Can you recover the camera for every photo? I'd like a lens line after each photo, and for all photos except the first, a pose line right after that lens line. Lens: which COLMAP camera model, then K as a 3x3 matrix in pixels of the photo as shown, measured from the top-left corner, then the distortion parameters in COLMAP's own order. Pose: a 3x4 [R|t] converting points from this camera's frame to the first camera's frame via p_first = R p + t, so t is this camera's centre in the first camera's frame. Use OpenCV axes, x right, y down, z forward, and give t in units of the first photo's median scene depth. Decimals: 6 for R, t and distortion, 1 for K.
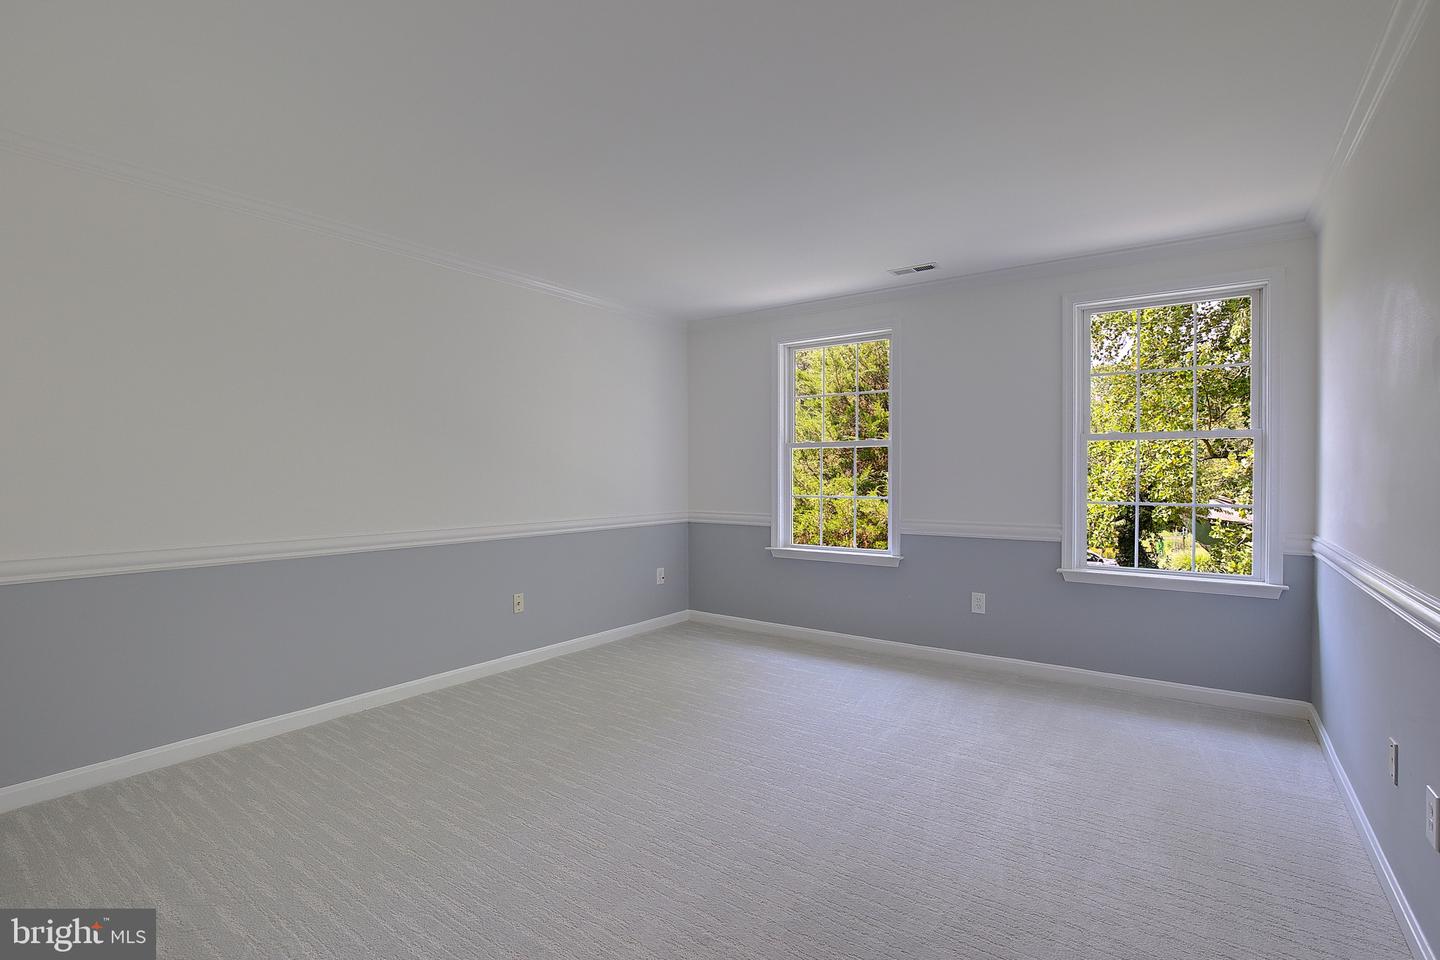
lens RADIAL K [[665.0, 0, 751.7], [0, 665.0, 474.2], [0, 0, 1]] dist [-0.018014, 0.000481]
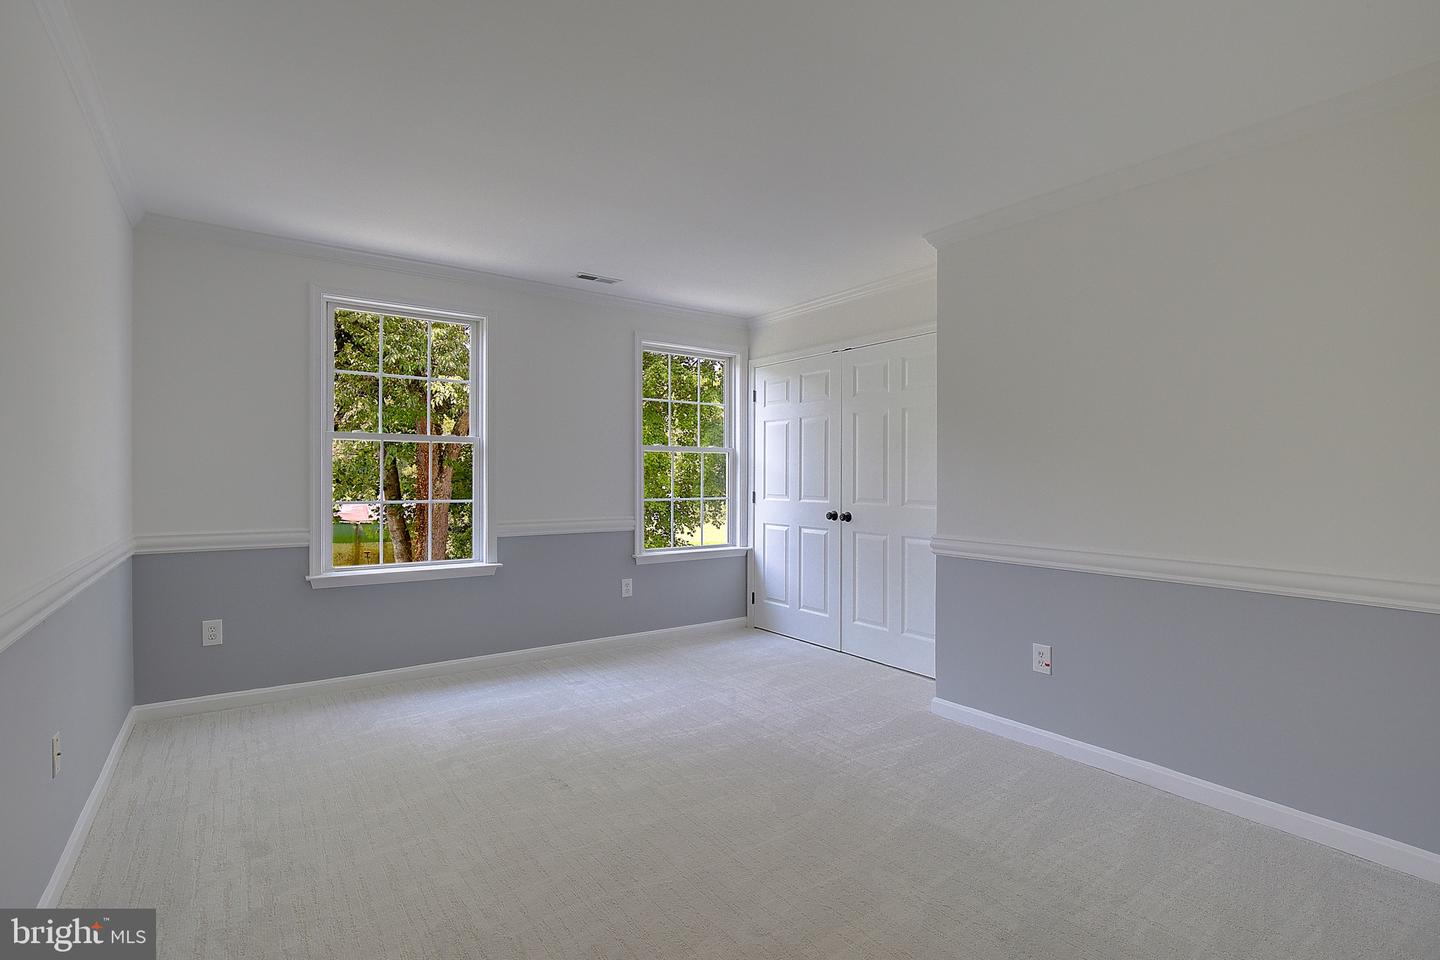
lens RADIAL K [[665.0, 0, 751.7], [0, 665.0, 474.2], [0, 0, 1]] dist [-0.018014, 0.000481]
pose [[0.322155, 0.002302, 0.946684, -0.218304], [-0.005824, 0.999983, -0.000450, -0.000811], [-0.946669, -0.005368, 0.322163, 0.140015]]
